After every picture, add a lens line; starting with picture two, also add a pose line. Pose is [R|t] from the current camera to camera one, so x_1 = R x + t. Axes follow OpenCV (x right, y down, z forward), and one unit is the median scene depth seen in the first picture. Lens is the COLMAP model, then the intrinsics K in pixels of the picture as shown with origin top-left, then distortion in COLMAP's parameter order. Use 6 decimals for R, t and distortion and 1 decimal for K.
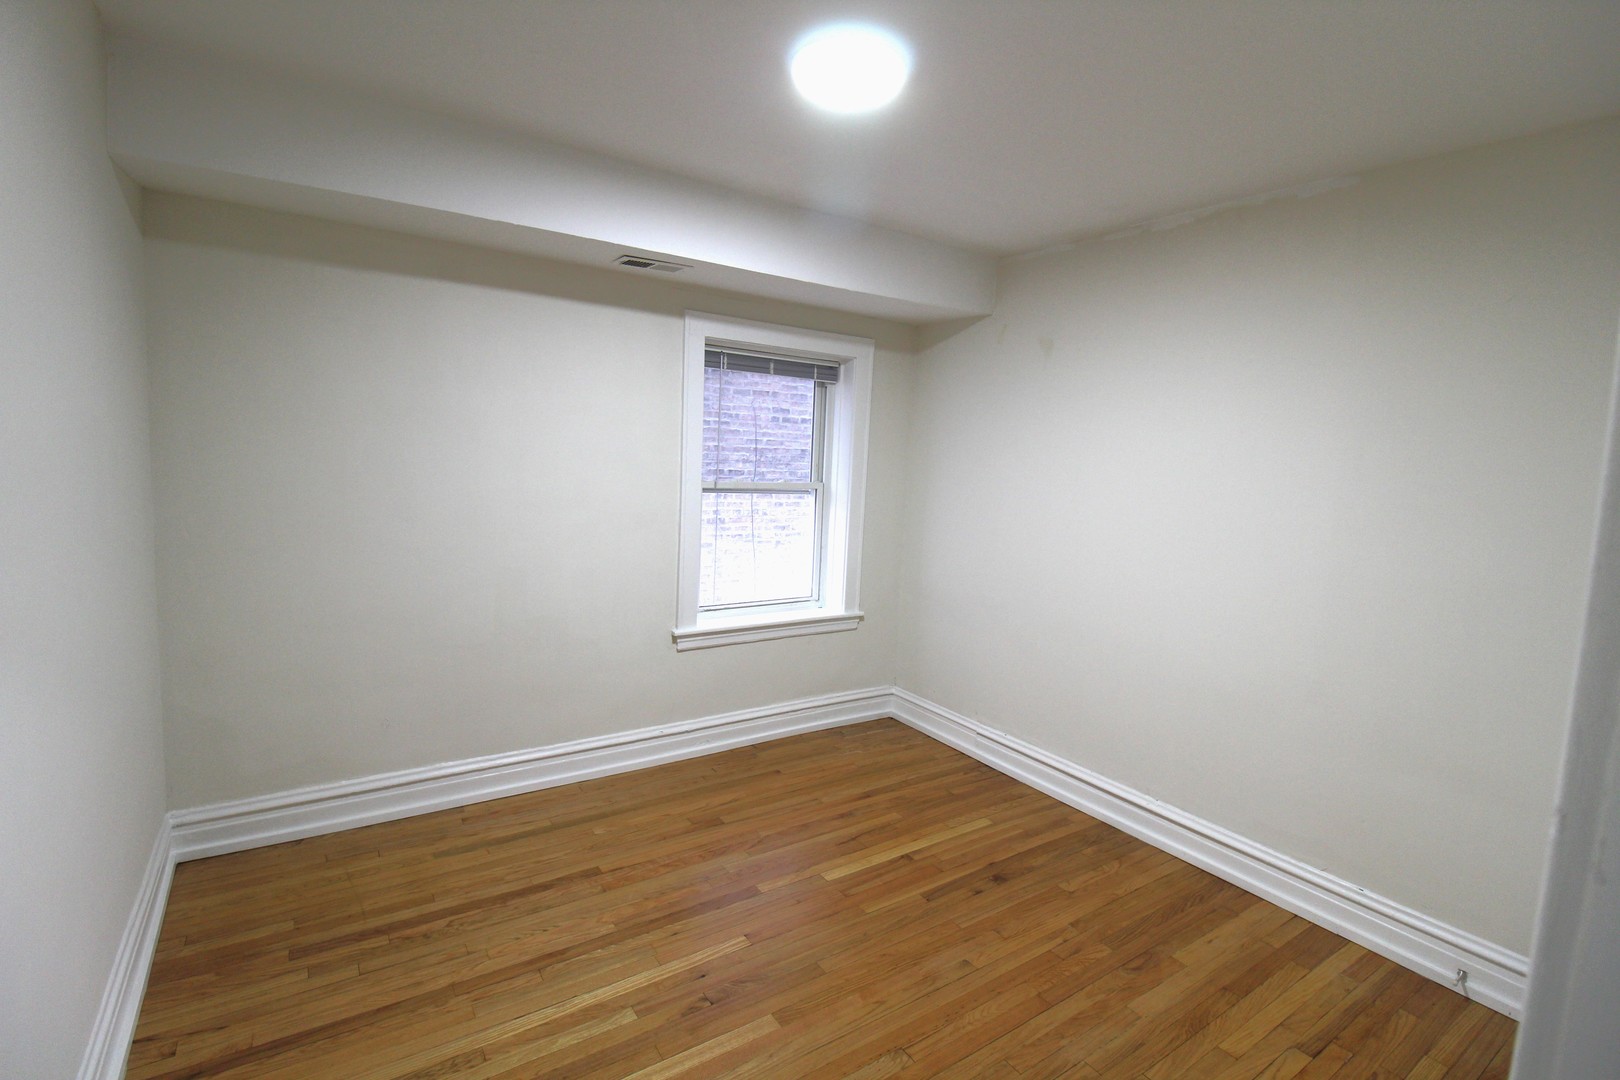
lens RADIAL K [[750.9, 0, 811.5], [0, 750.9, 528.4], [0, 0, 1]] dist [-0.001735, -0.000421]
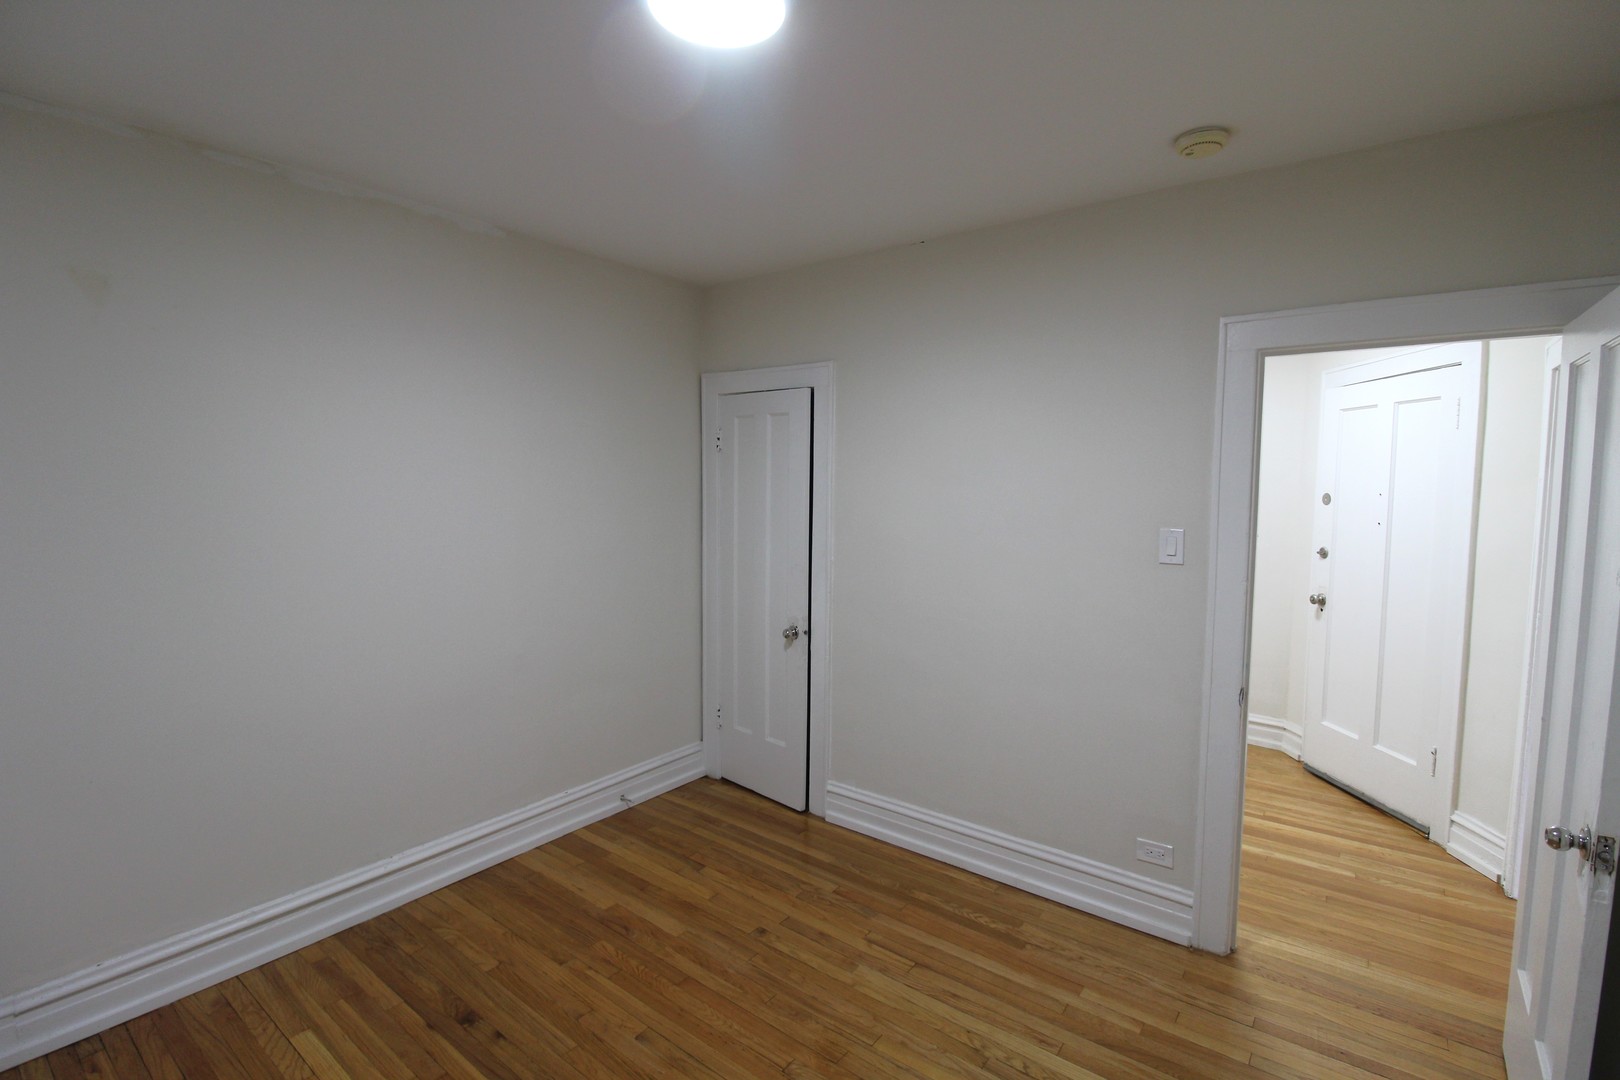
lens RADIAL K [[750.9, 0, 811.5], [0, 750.9, 528.4], [0, 0, 1]] dist [-0.001735, -0.000421]
pose [[-0.309038, -0.110346, 0.944626, -0.602622], [0.076297, 0.987168, 0.140277, -0.132818], [-0.947984, 0.115423, -0.296654, 0.926143]]
